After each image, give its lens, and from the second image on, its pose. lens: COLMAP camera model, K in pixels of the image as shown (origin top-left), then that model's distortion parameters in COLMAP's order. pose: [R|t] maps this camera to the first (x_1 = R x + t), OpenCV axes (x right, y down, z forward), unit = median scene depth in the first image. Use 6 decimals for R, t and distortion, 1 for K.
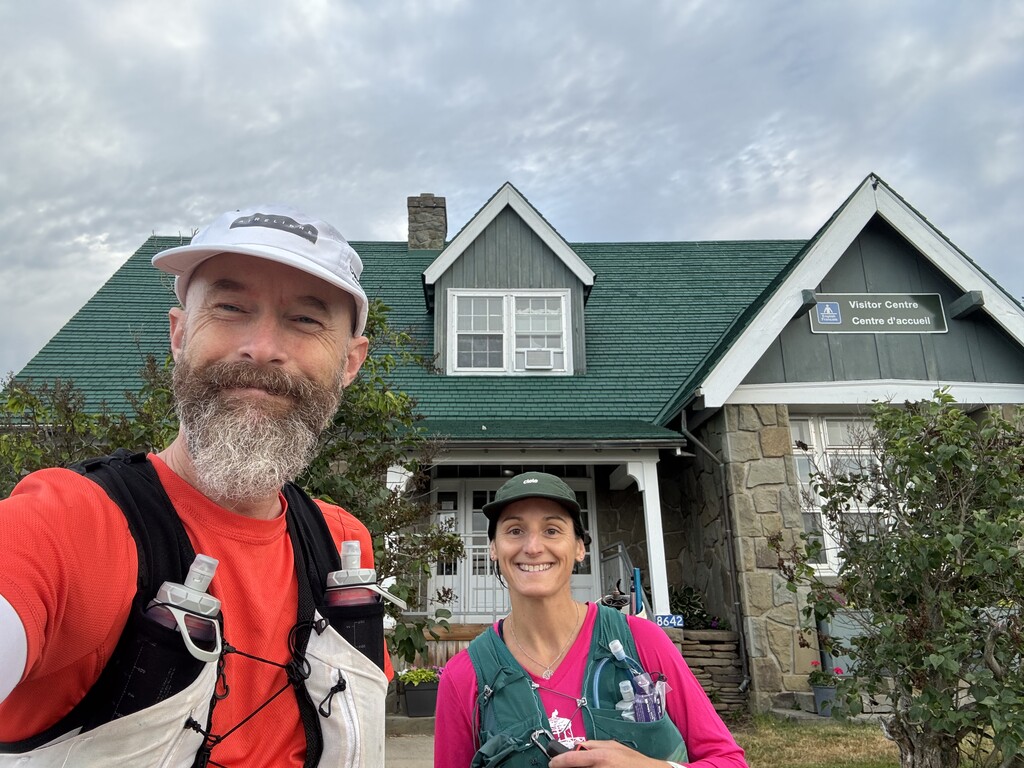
lens RADIAL K [[723.7, 0, 486.4], [0, 723.7, 385.0], [0, 0, 1]] dist [0.154327, -0.282648]
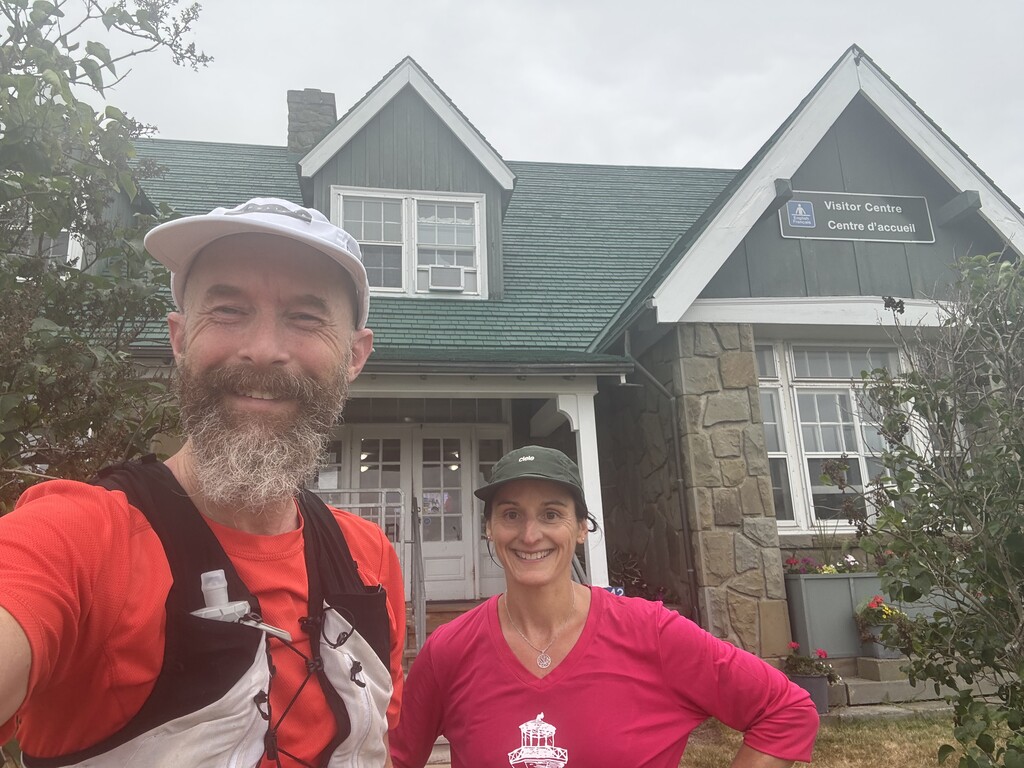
lens RADIAL K [[723.7, 0, 486.4], [0, 723.7, 385.0], [0, 0, 1]] dist [0.154327, -0.282648]
pose [[0.992004, 0.007612, 0.125981, 0.019166], [-0.012683, 0.999139, 0.039500, 0.062155], [-0.125571, -0.040782, 0.991246, 0.229448]]
